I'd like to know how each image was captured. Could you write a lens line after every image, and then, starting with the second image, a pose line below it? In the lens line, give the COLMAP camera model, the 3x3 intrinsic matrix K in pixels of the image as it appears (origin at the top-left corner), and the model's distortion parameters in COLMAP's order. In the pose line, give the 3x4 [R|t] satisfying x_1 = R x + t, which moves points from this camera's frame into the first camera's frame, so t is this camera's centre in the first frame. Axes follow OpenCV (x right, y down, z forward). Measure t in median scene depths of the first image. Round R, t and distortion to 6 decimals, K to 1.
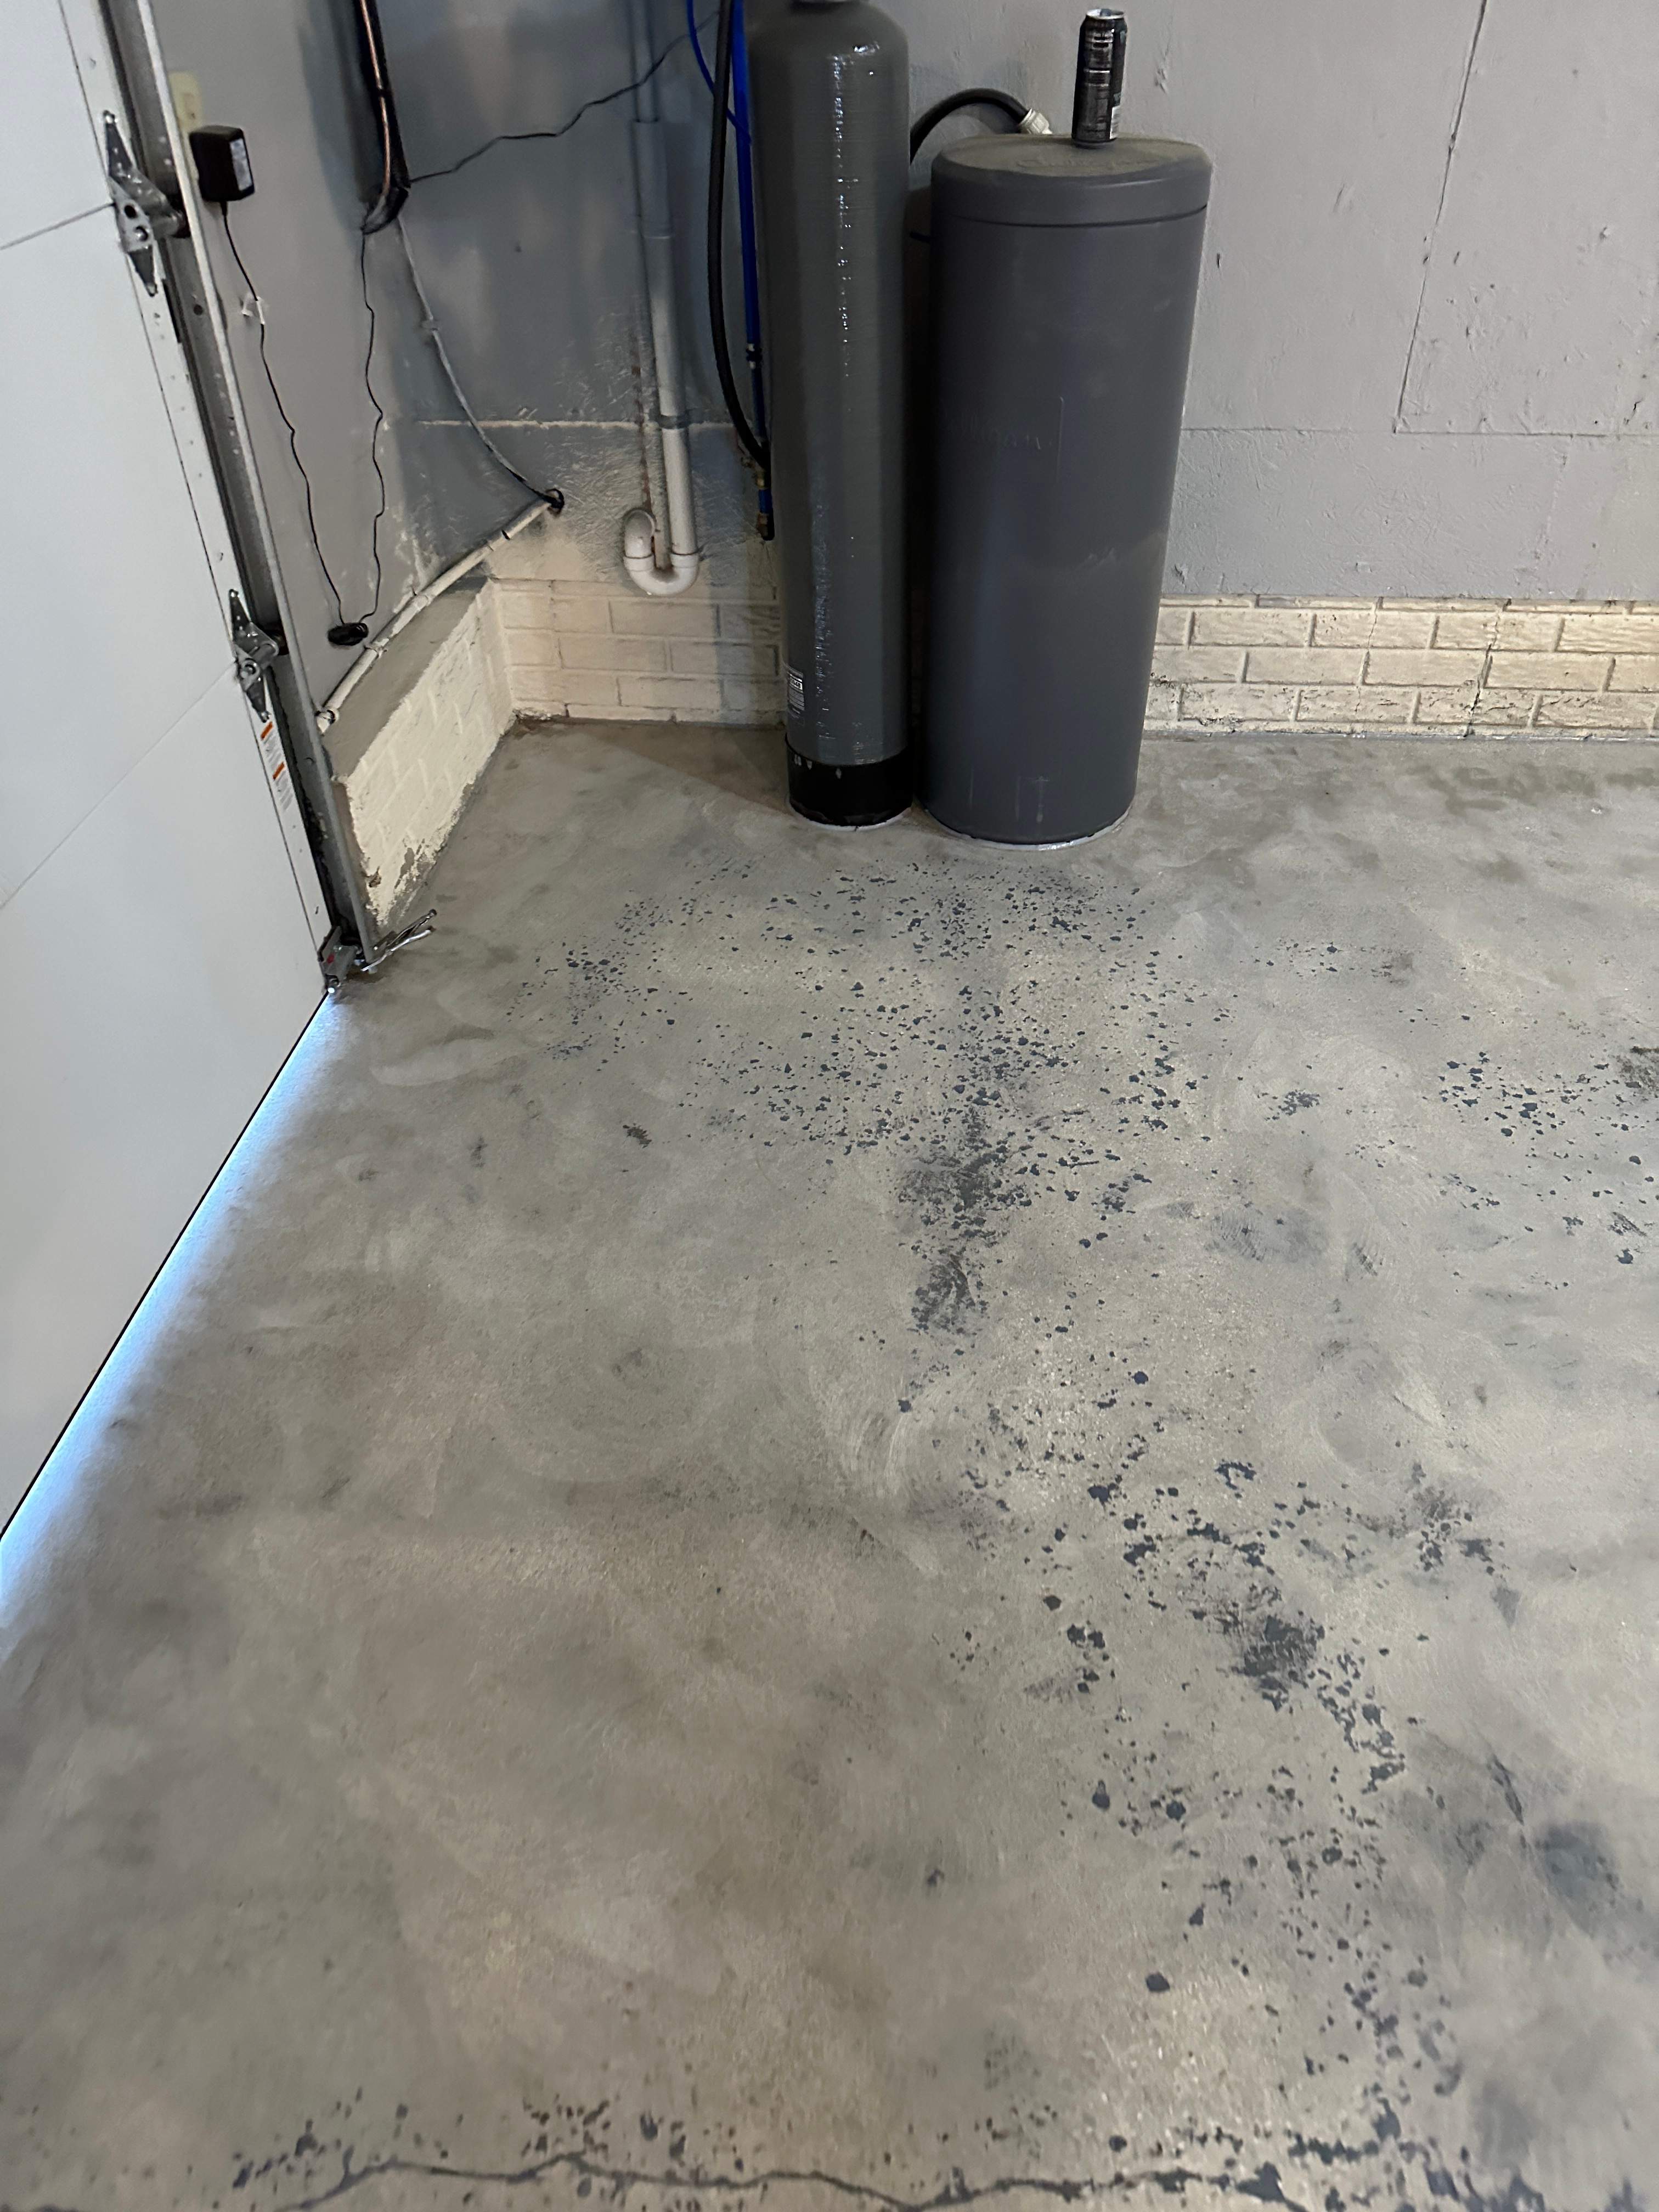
lens RADIAL K [[1551.9, 0, 816.7], [0, 1551.9, 1106.1], [0, 0, 1]] dist [0.032984, -0.042509]
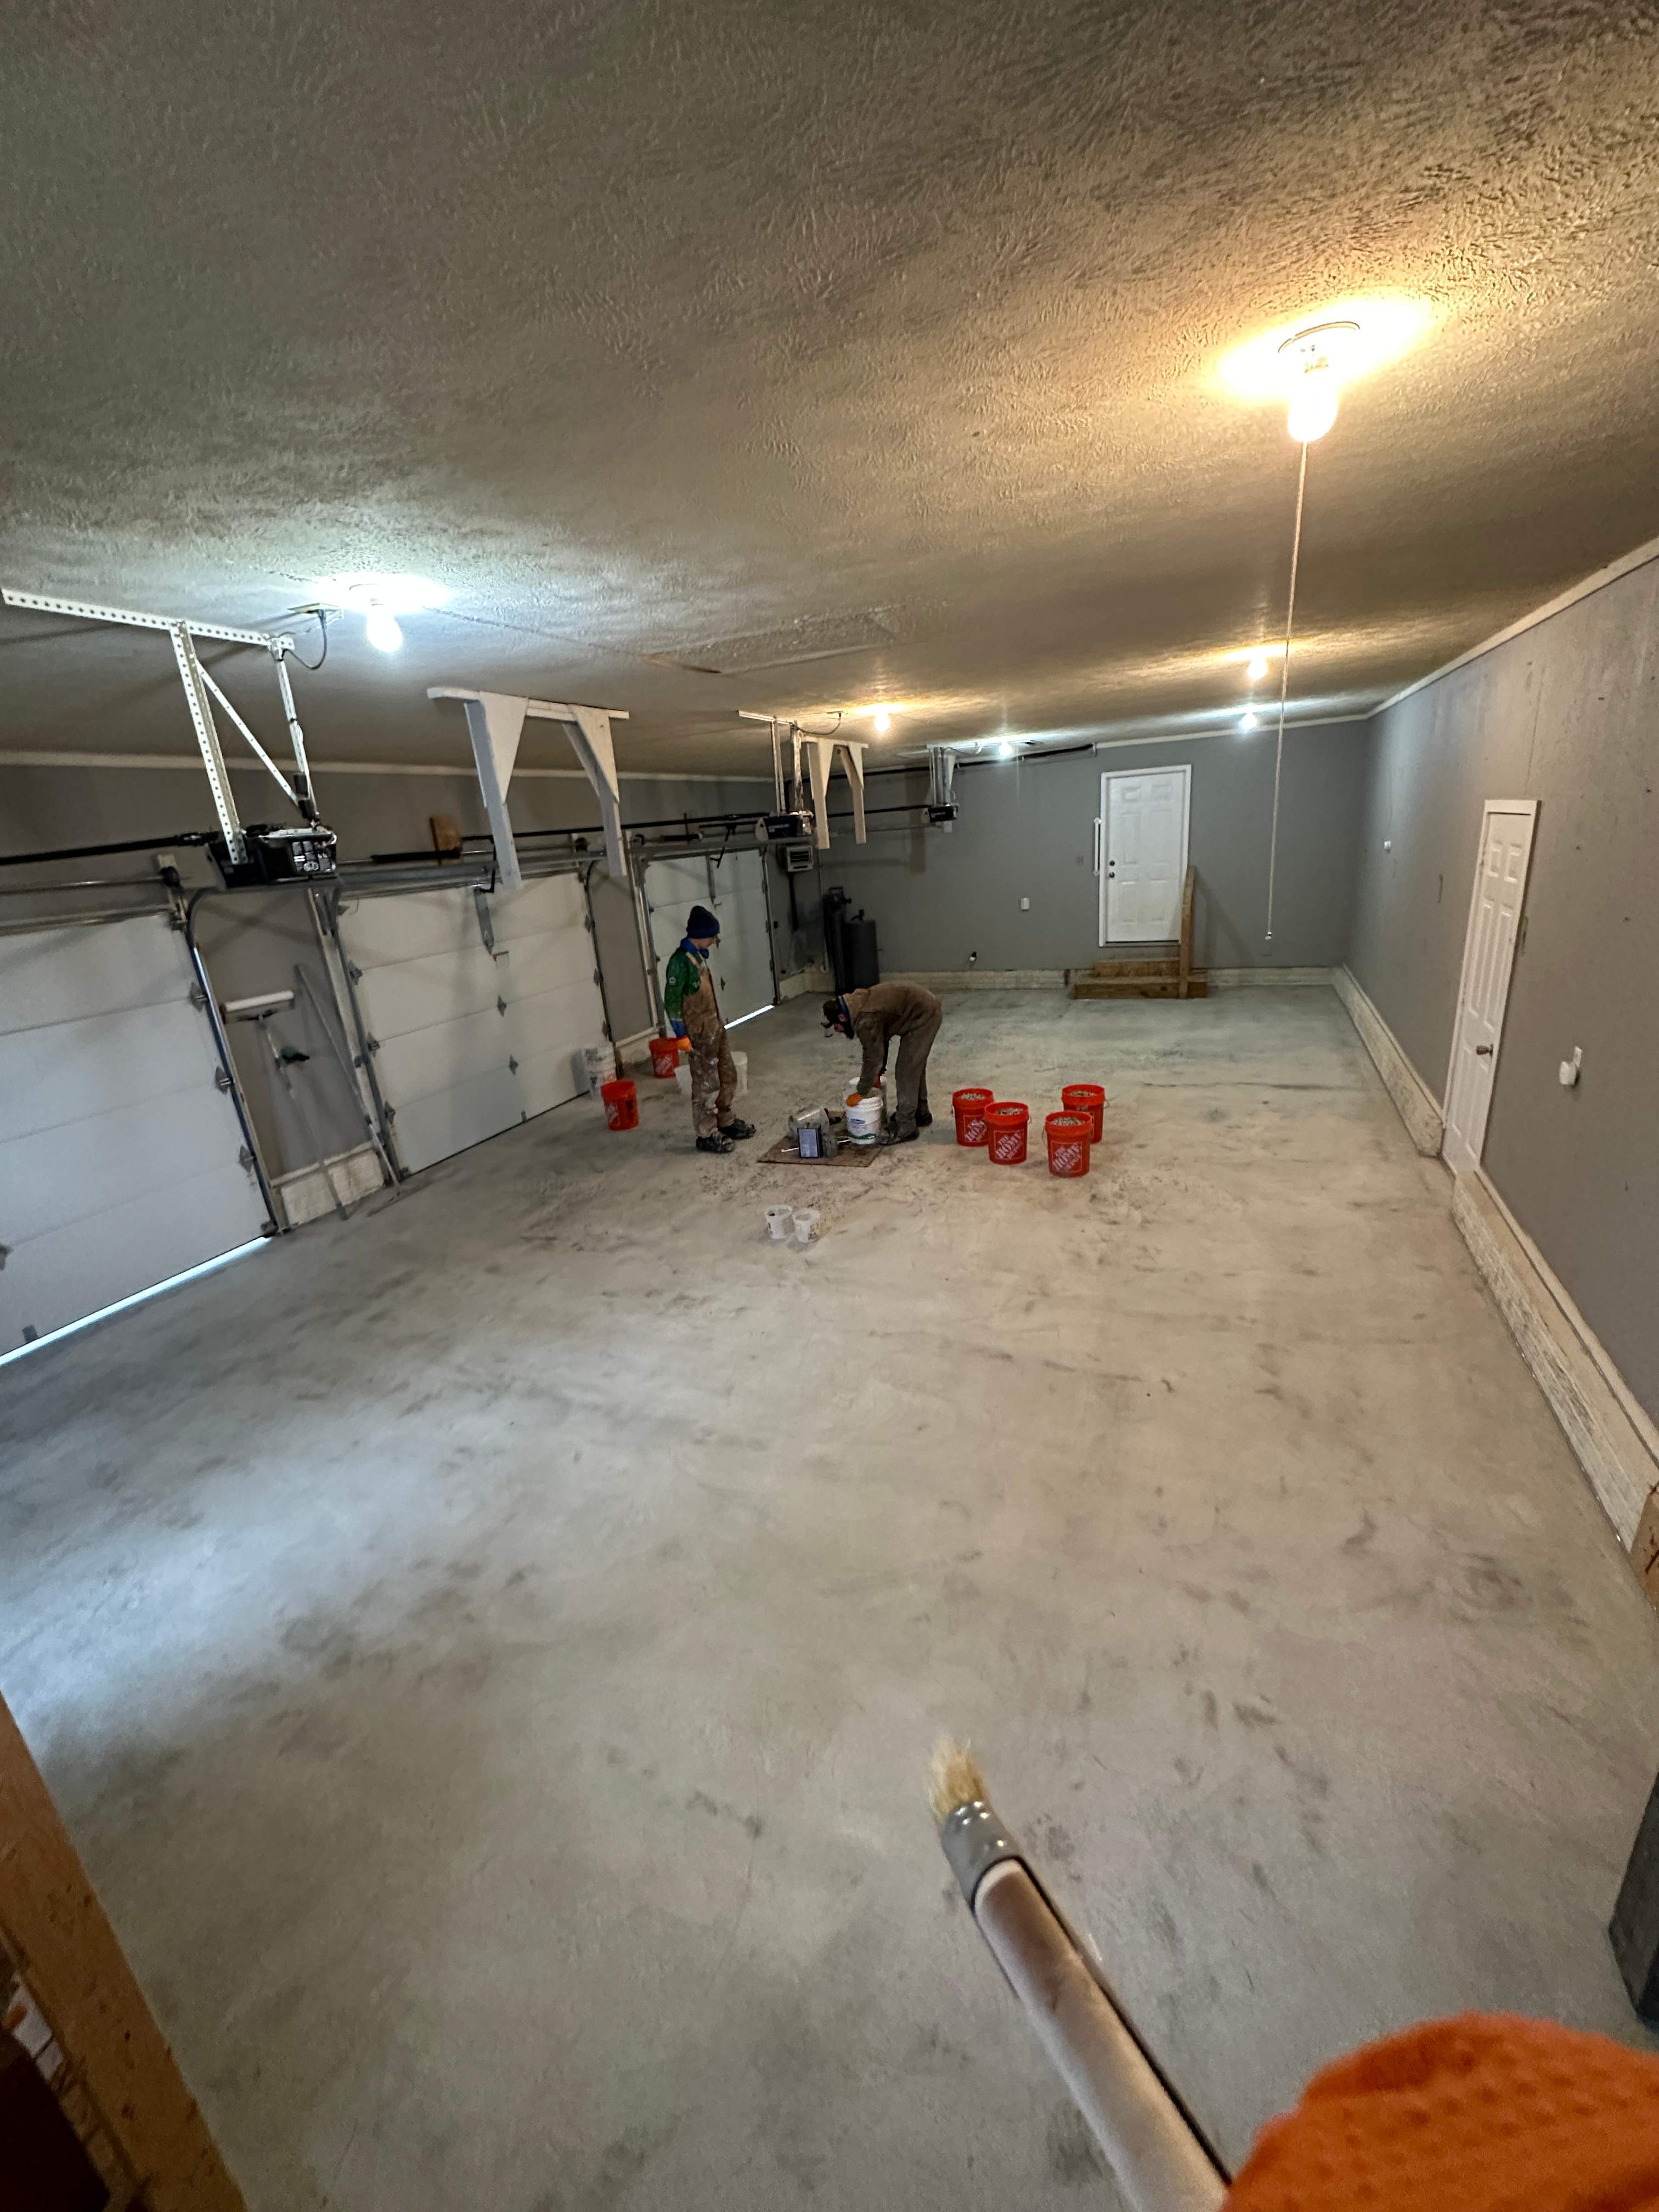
lens RADIAL K [[878.0, 0, 830.5], [0, 878.0, 1102.8], [0, 0, 1]] dist [-0.001235, -0.000040]
pose [[0.948446, 0.034208, -0.315088, 1.679481], [-0.147086, 0.928125, -0.341979, 2.223603], [0.280743, 0.370694, 0.885308, -3.298655]]
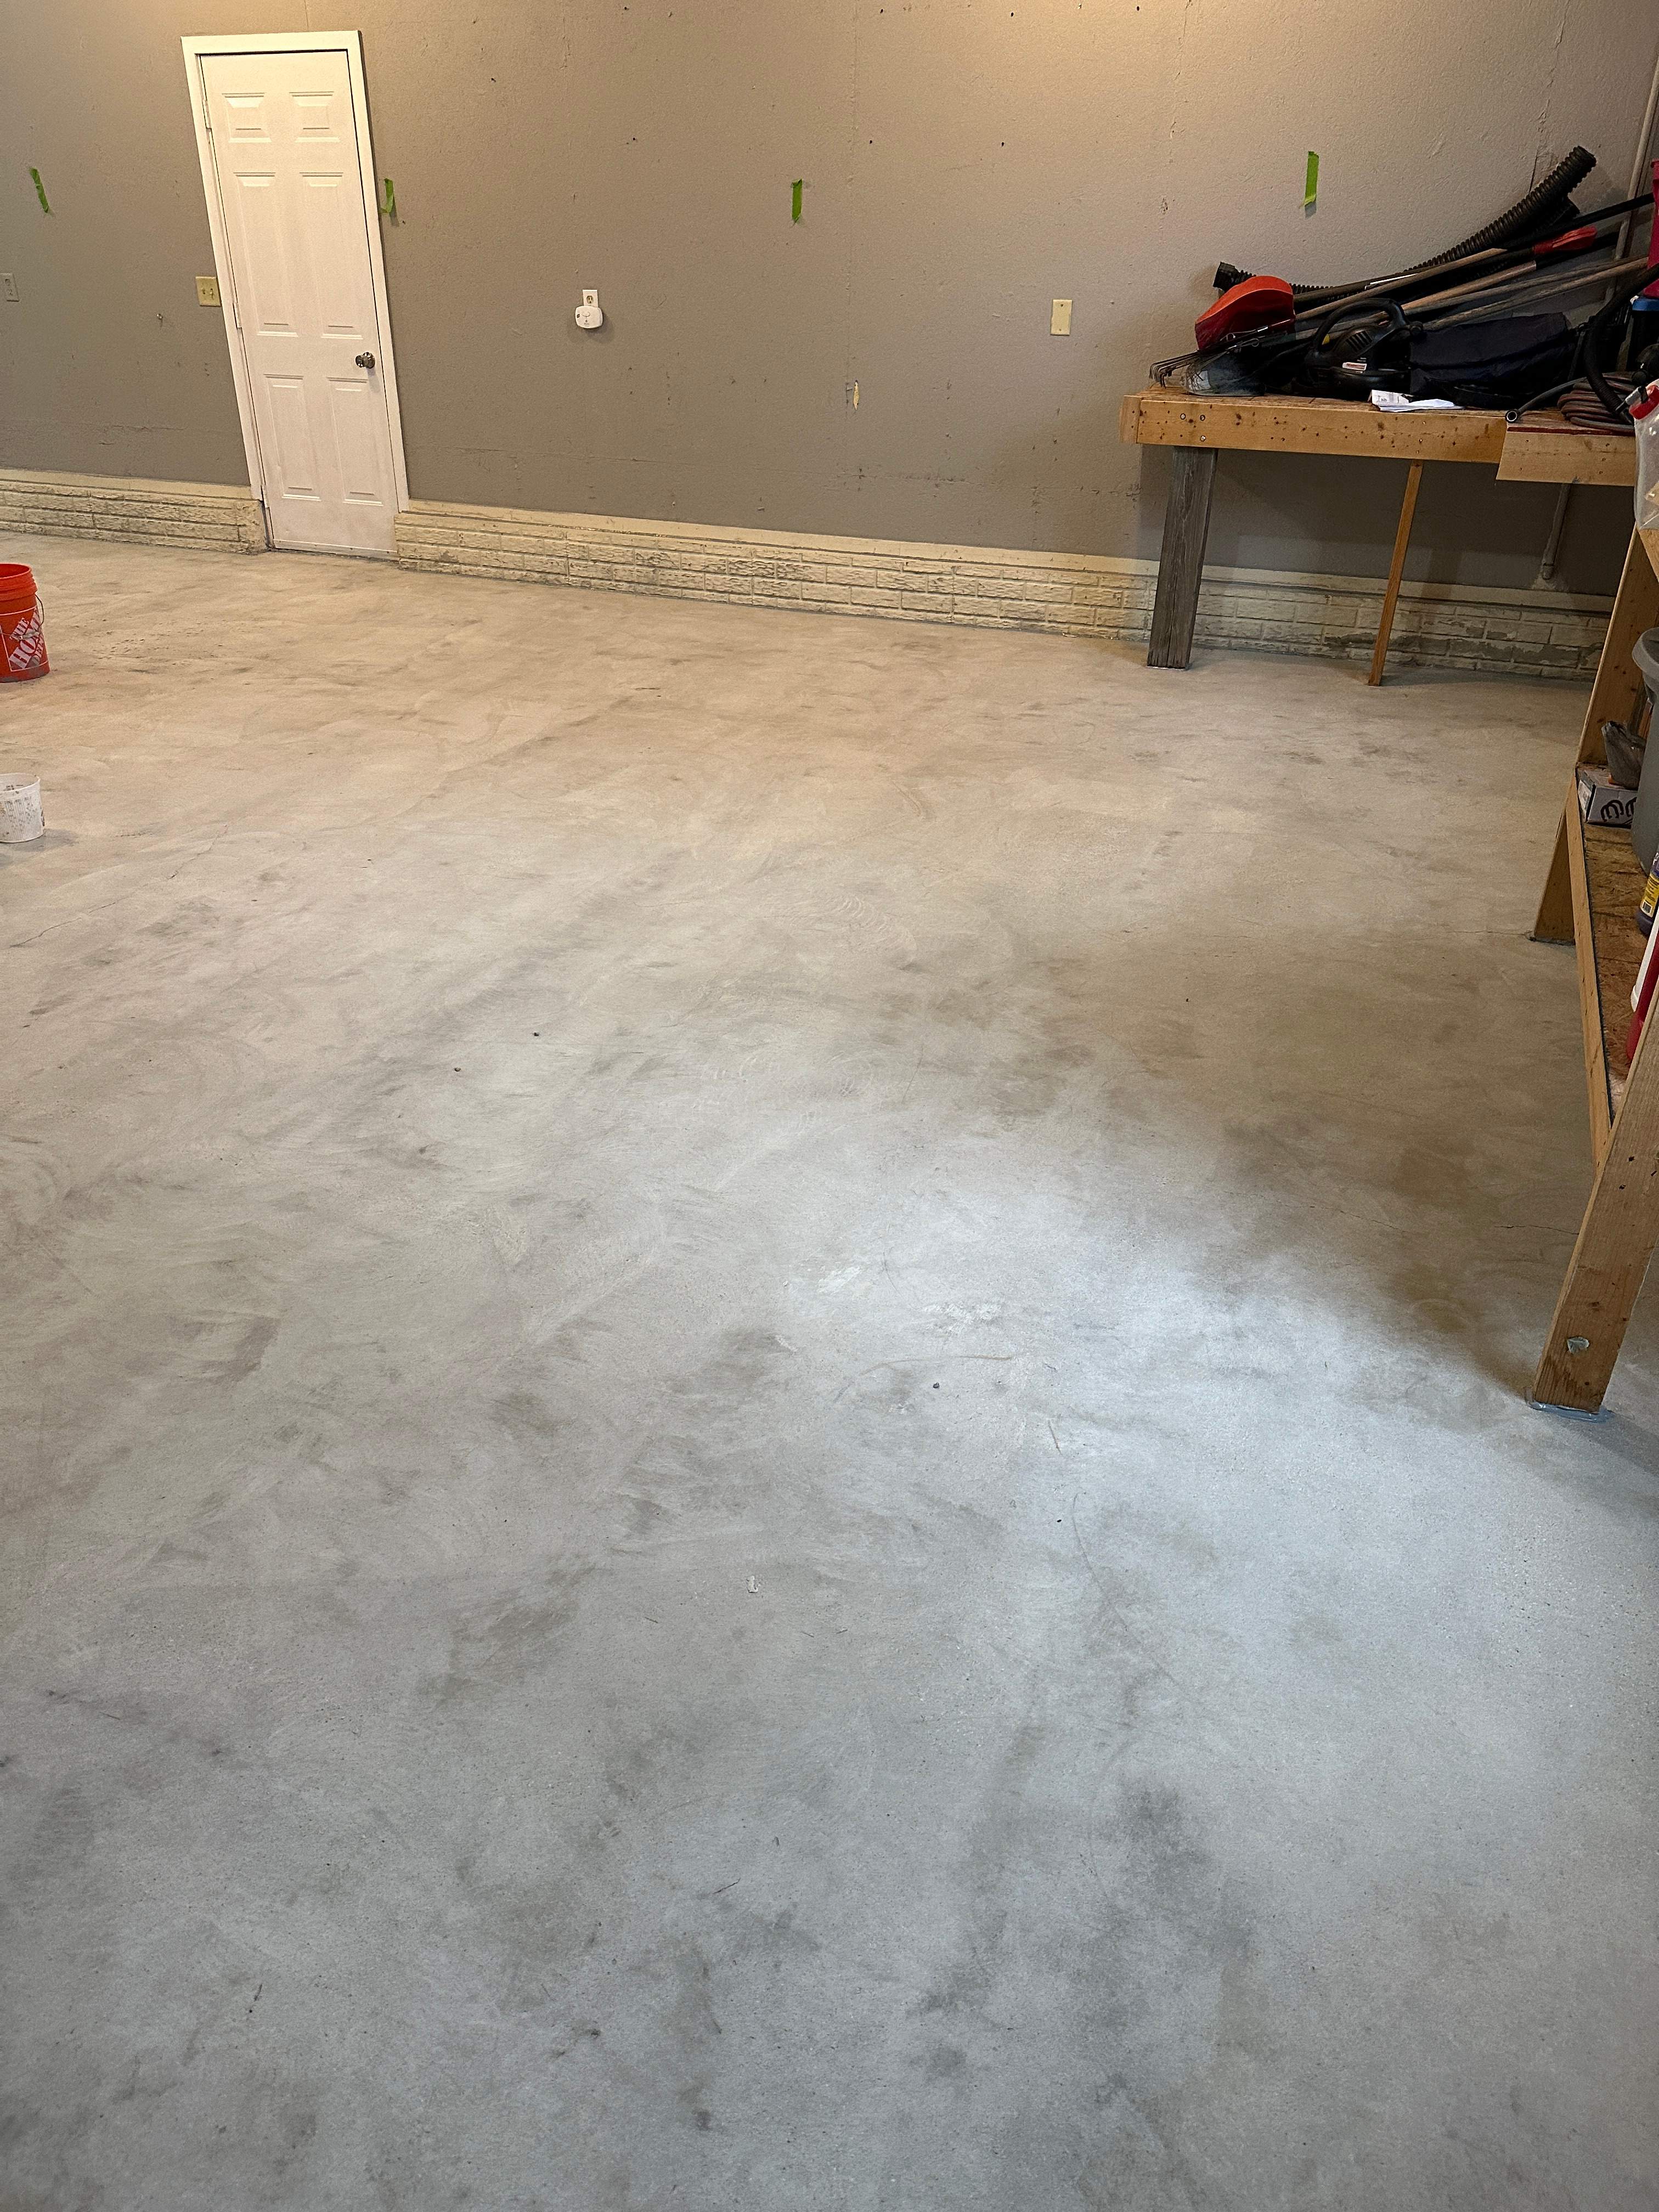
lens RADIAL K [[1540.3, 0, 808.3], [0, 1540.3, 1108.2], [0, 0, 1]] dist [0.054753, -0.069760]
pose [[0.282132, -0.462463, 0.840553, -0.512775], [0.603514, 0.766625, 0.219219, 2.197979], [-0.745769, 0.445437, 0.495393, -2.684196]]
